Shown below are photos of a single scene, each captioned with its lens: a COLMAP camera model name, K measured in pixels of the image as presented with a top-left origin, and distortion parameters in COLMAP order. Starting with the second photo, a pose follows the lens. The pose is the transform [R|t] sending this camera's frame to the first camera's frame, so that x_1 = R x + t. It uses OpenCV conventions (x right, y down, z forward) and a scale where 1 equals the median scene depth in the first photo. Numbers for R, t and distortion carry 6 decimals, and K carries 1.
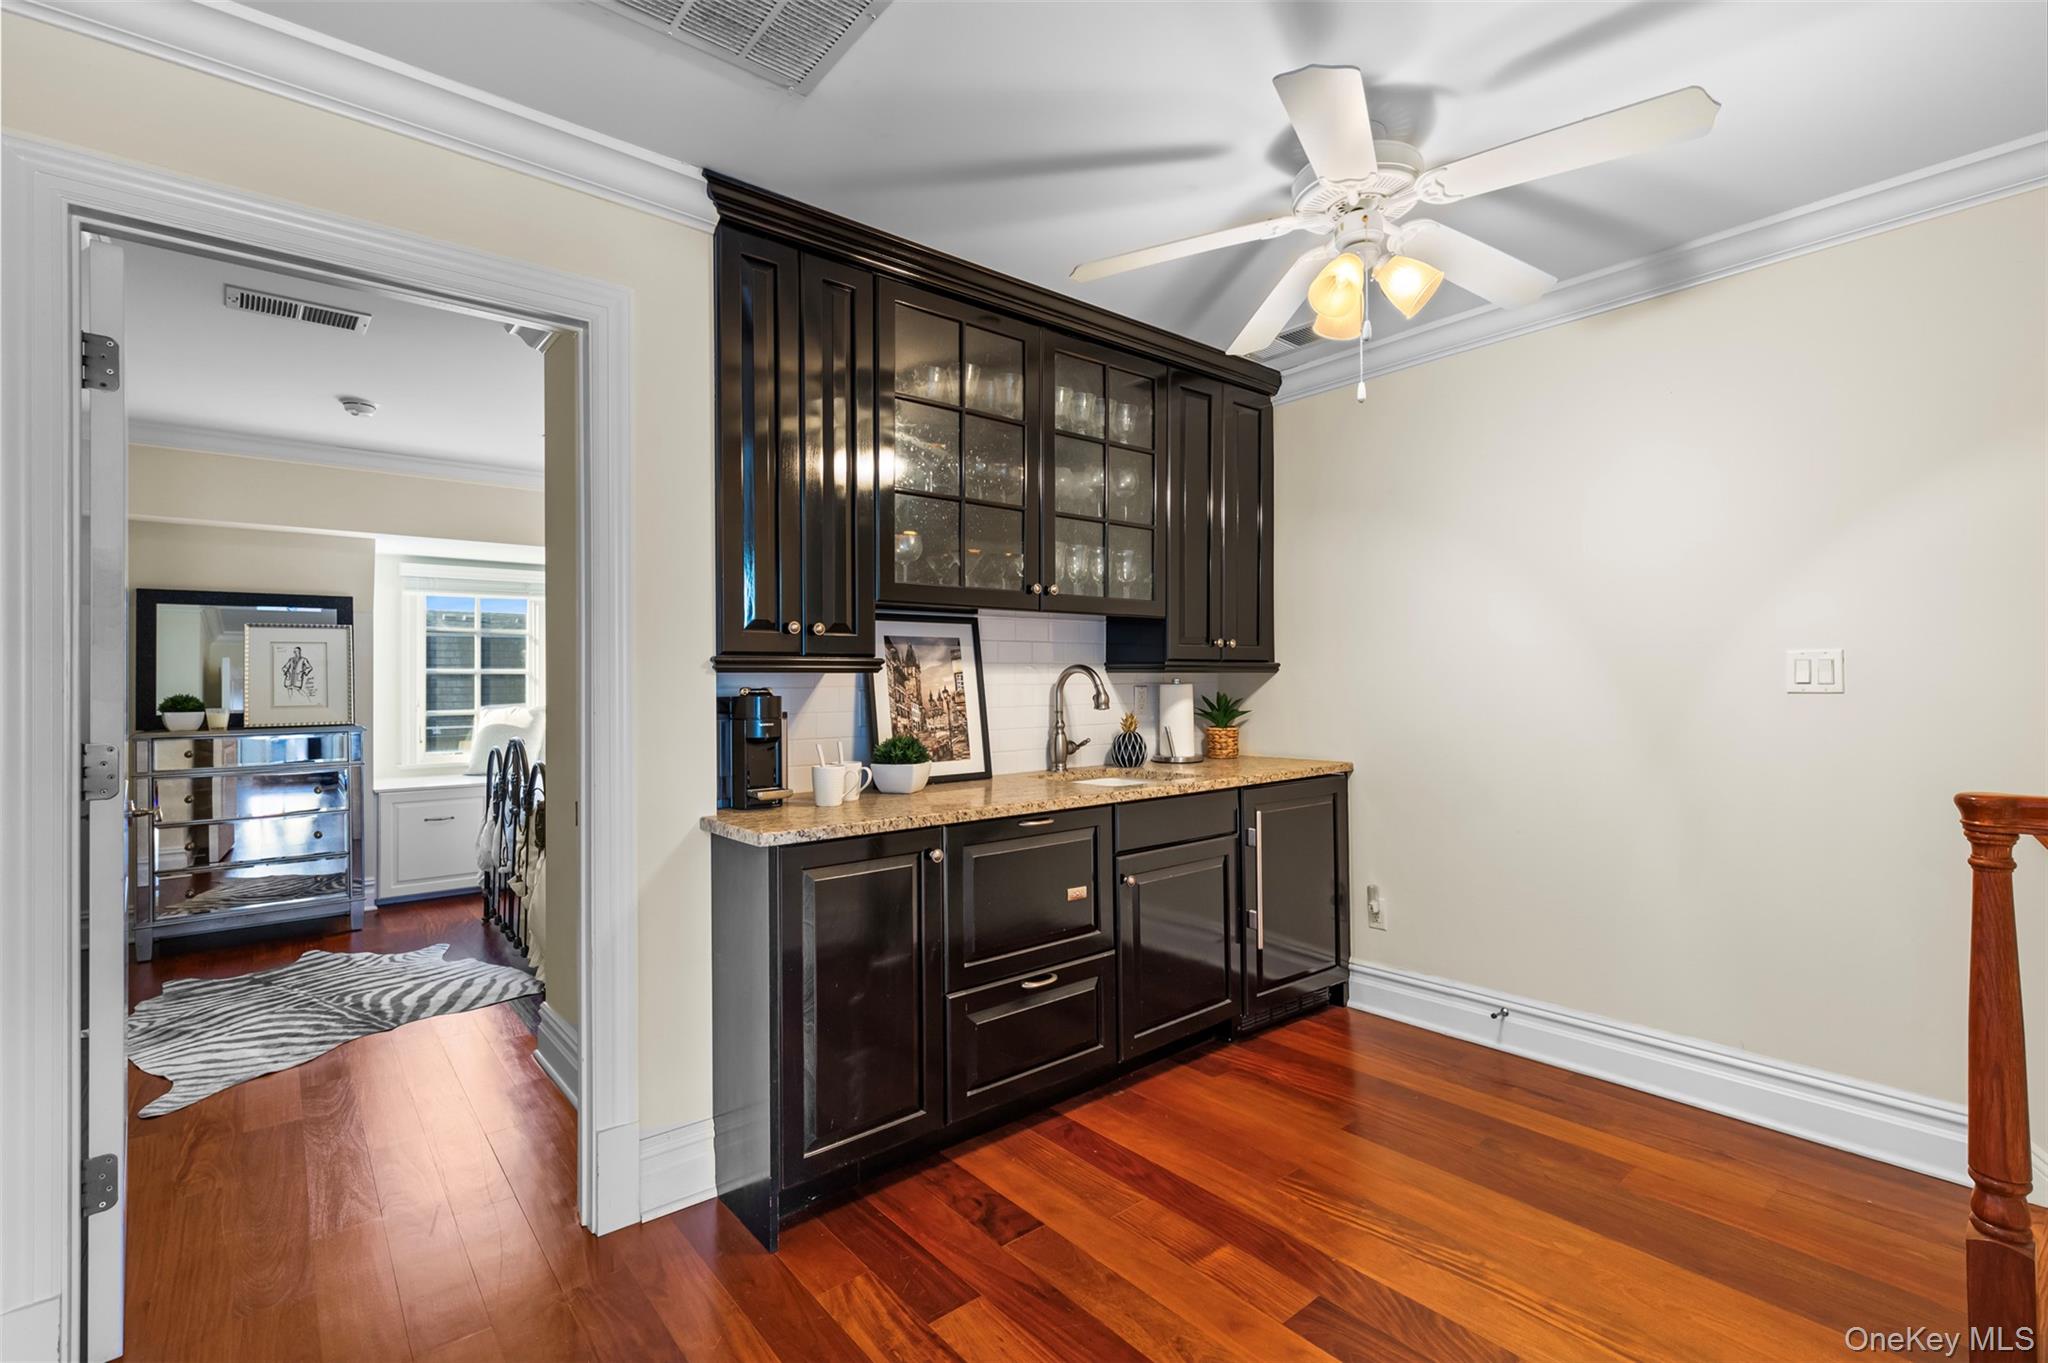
lens RADIAL K [[914.2, 0, 1024.0], [0, 914.2, 681.5], [0, 0, 1]] dist [0.020577, 0.000174]
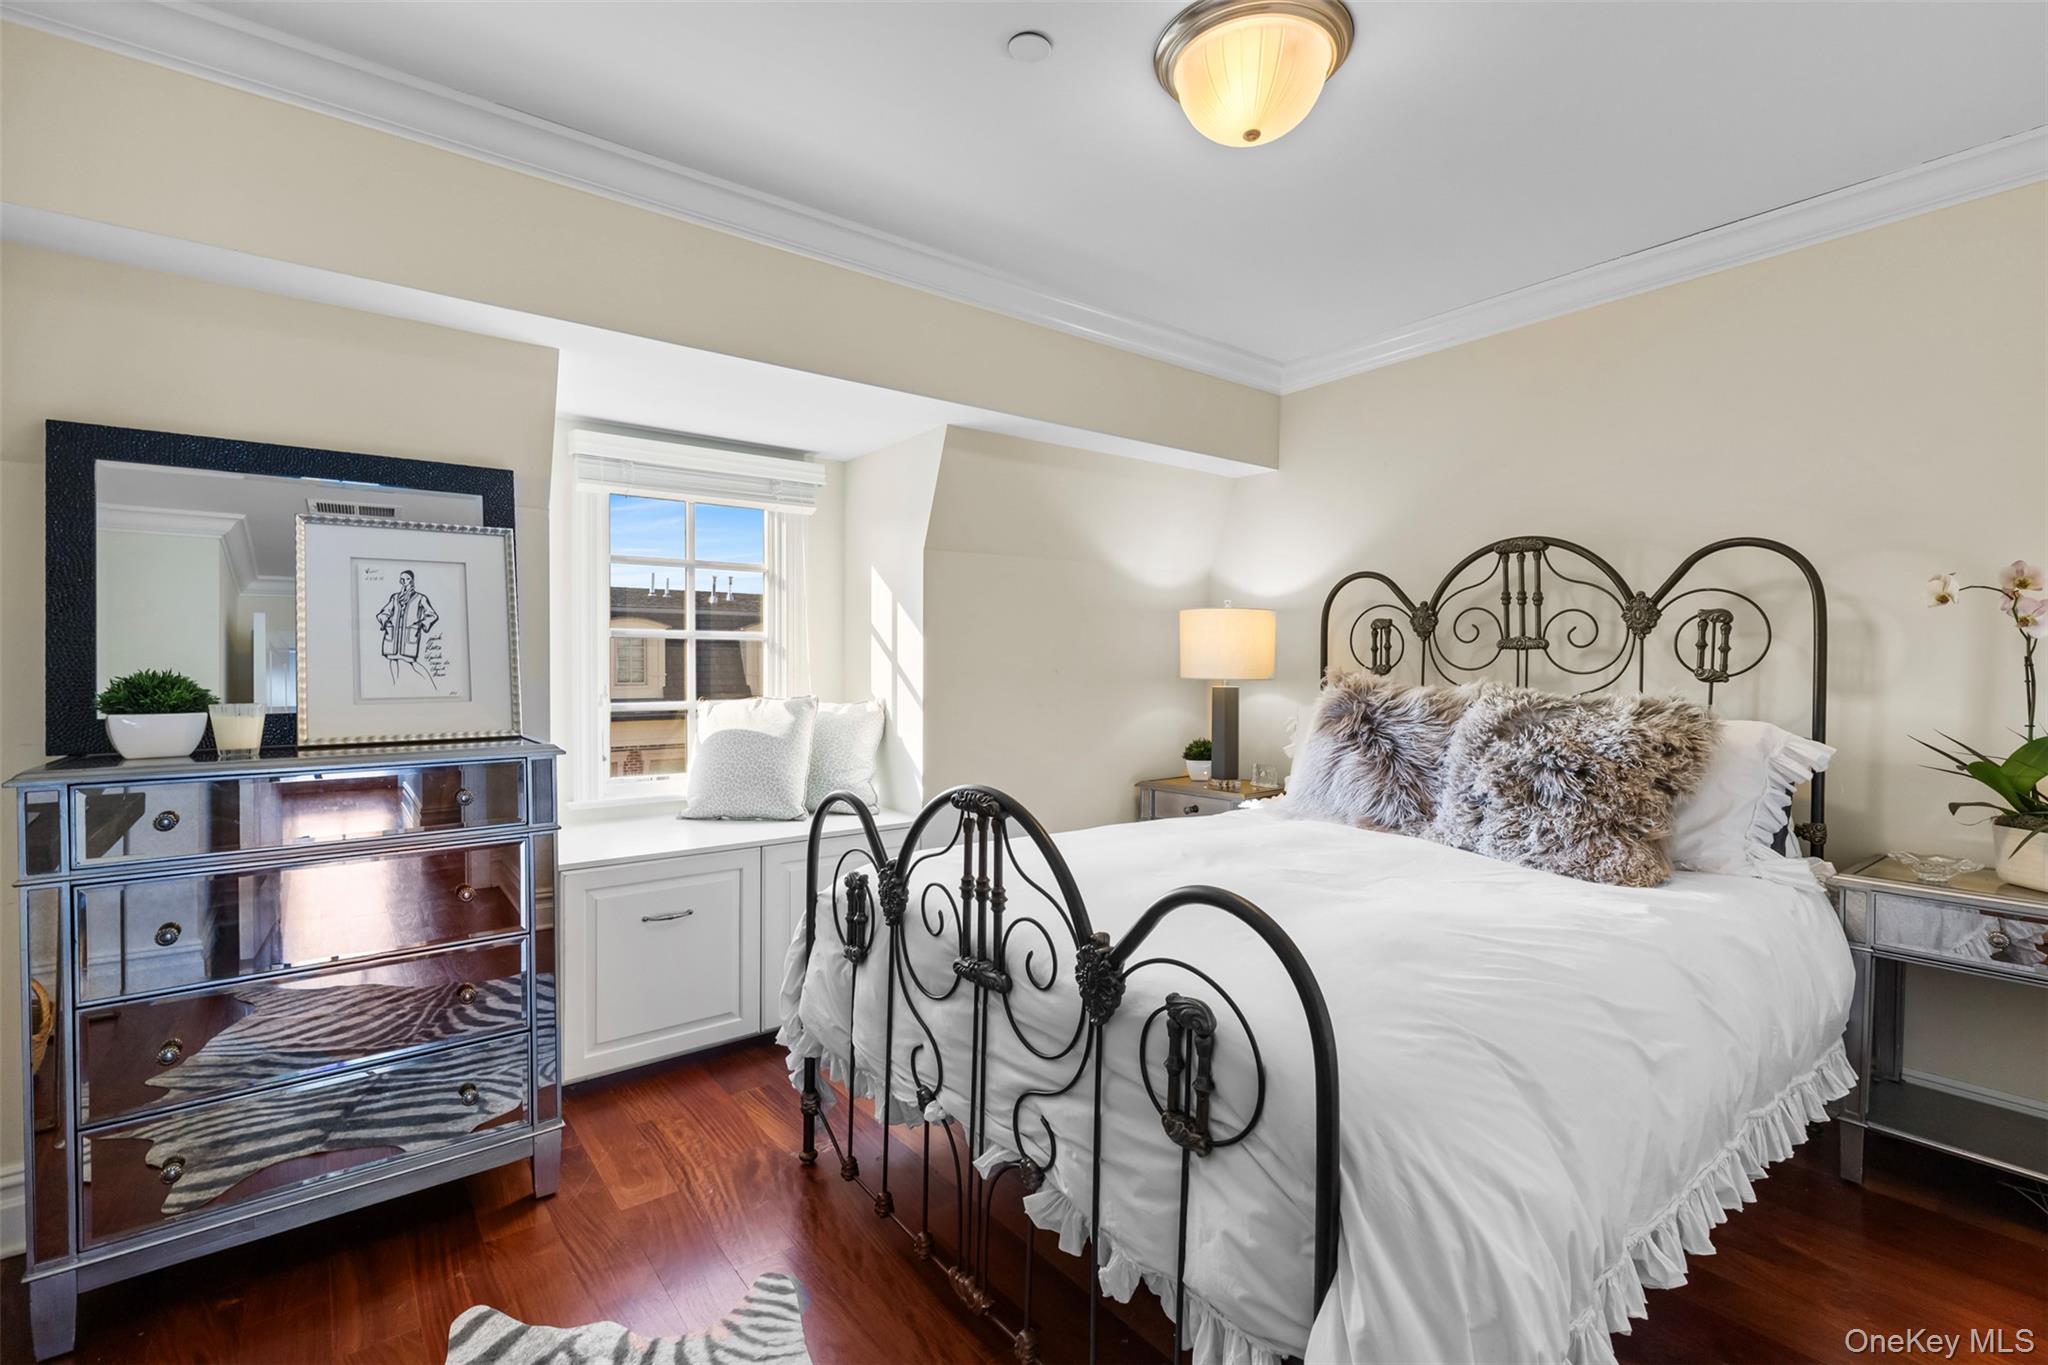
lens RADIAL K [[914.2, 0, 1024.0], [0, 914.2, 682.5], [0, 0, 1]] dist [0.020577, 0.000174]
pose [[0.999653, -0.000259, -0.026347, -0.461501], [0.000703, 0.999858, 0.016858, 0.011393], [0.026339, -0.016871, 0.999511, 0.542342]]
